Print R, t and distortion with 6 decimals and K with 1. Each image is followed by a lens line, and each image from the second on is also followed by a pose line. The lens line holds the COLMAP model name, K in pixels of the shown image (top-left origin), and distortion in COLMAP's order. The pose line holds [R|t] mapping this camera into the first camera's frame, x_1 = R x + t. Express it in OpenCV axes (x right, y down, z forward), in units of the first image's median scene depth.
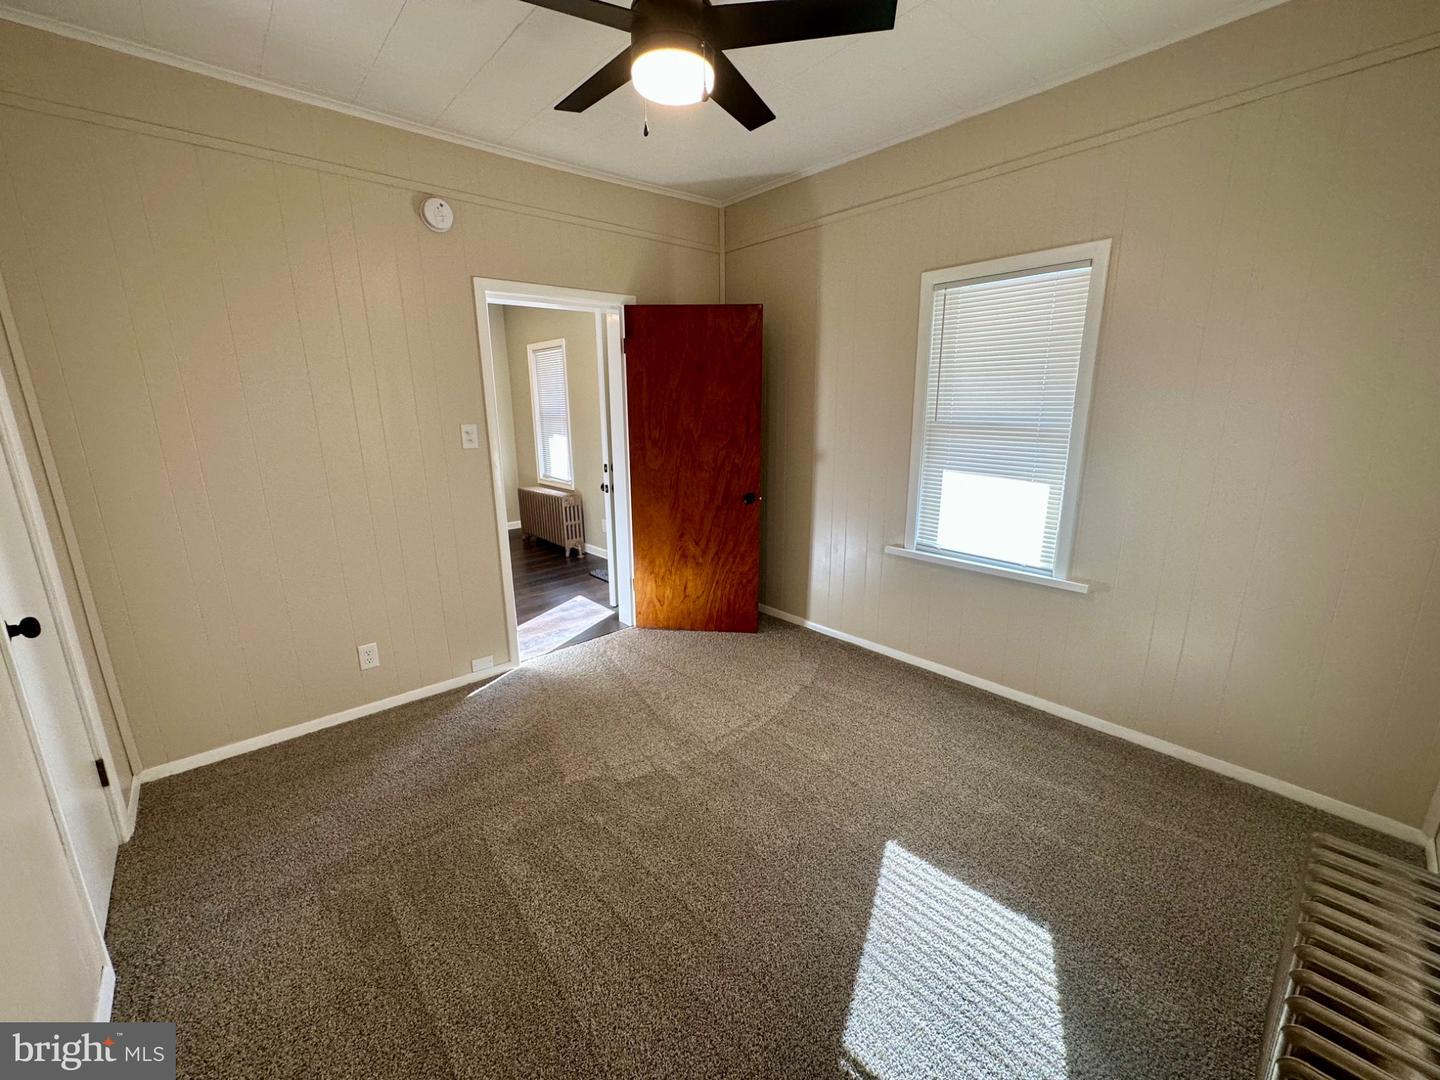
lens RADIAL K [[574.2, 0, 720.0], [0, 574.2, 540.0], [0, 0, 1]] dist [-0.001046, -0.000213]
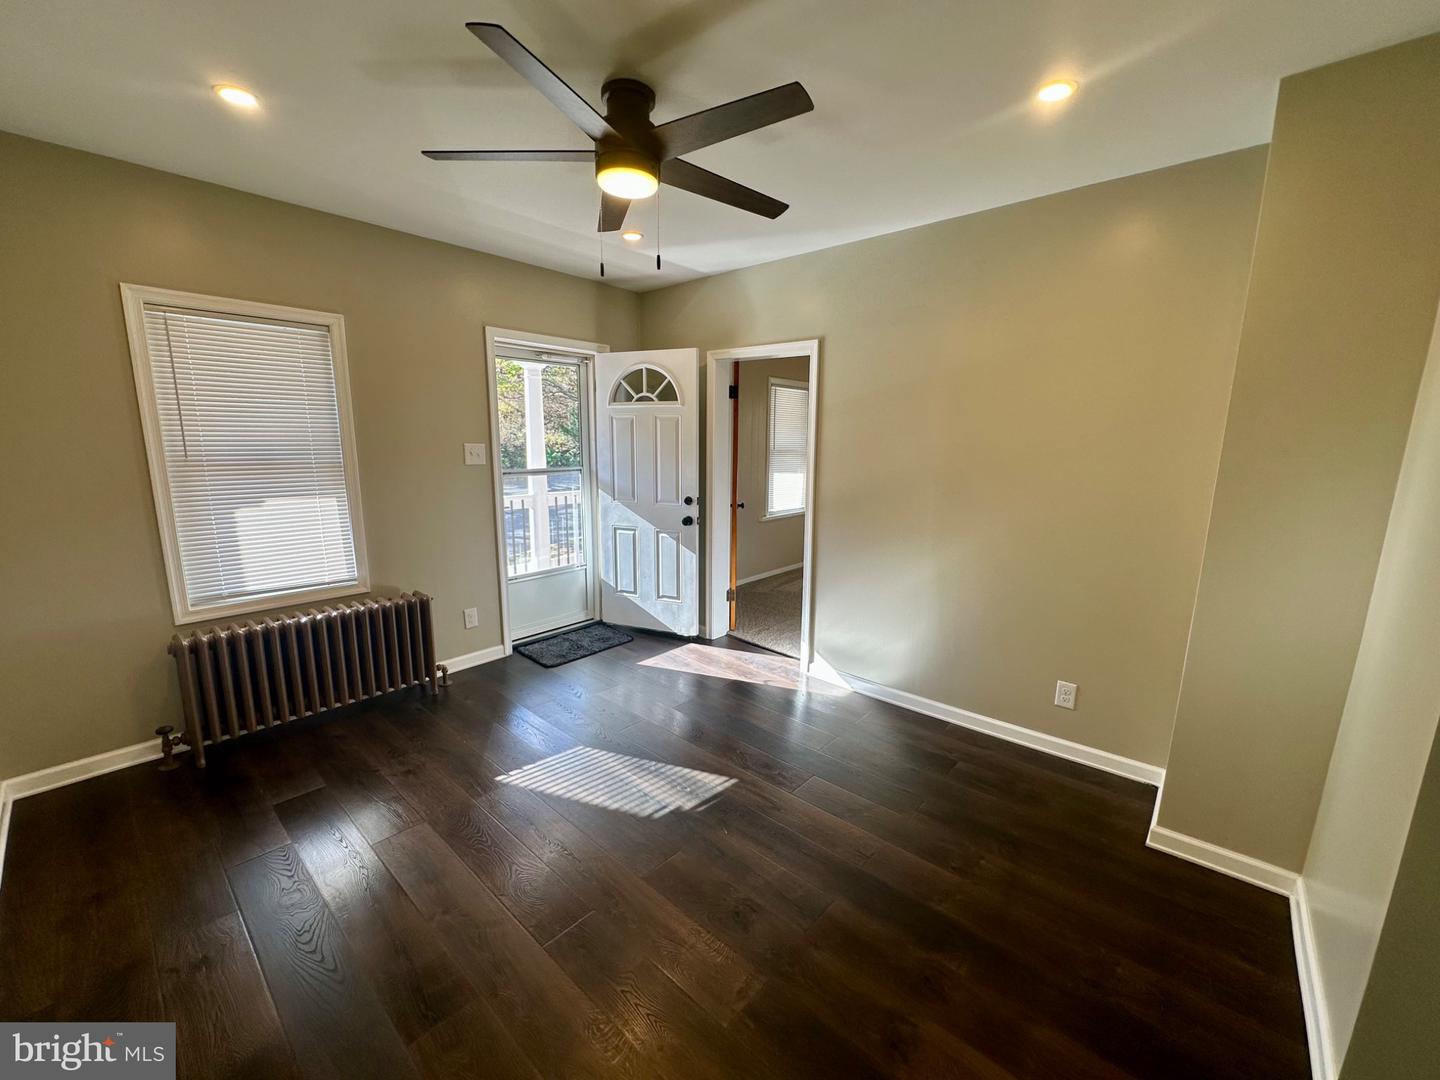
lens RADIAL K [[574.2, 0, 720.0], [0, 574.2, 540.0], [0, 0, 1]] dist [-0.001046, -0.000213]
pose [[-0.115553, -0.175807, 0.977619, -1.554952], [0.212372, 0.957081, 0.197216, -0.322959], [-0.970333, 0.230408, -0.073257, 1.328969]]
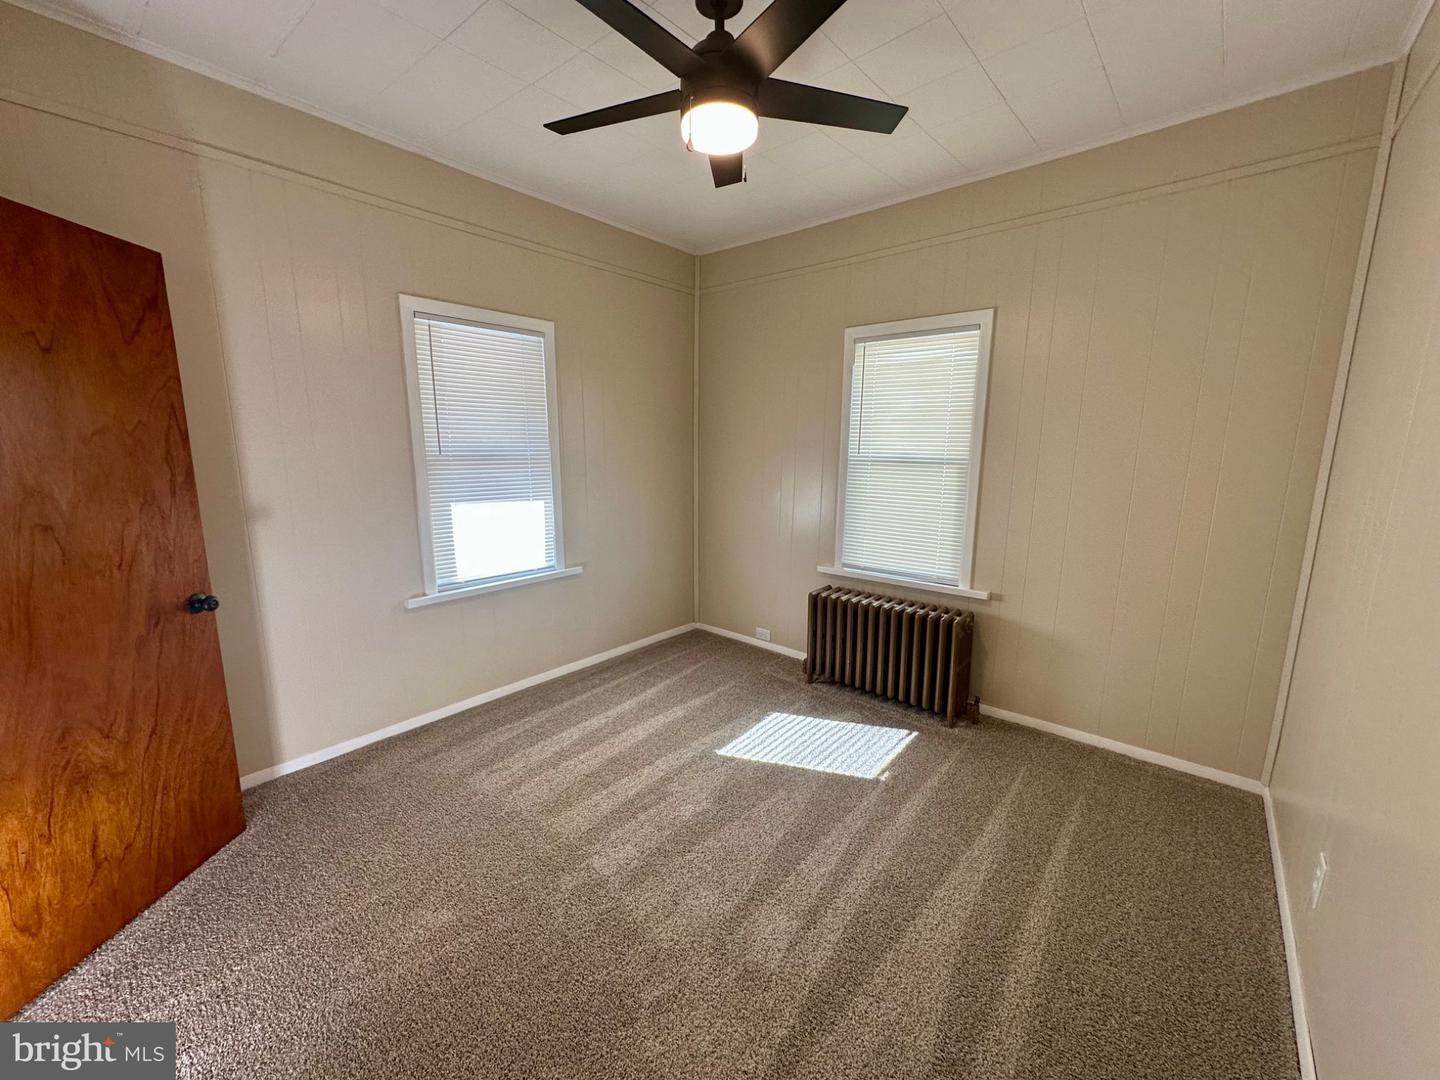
lens RADIAL K [[574.2, 0, 720.0], [0, 574.2, 540.0], [0, 0, 1]] dist [-0.001046, -0.000213]
pose [[-0.130293, -0.163300, 0.977935, -0.609633], [0.224729, 0.955808, 0.189546, -0.137901], [-0.965671, 0.244467, -0.087837, 0.626226]]
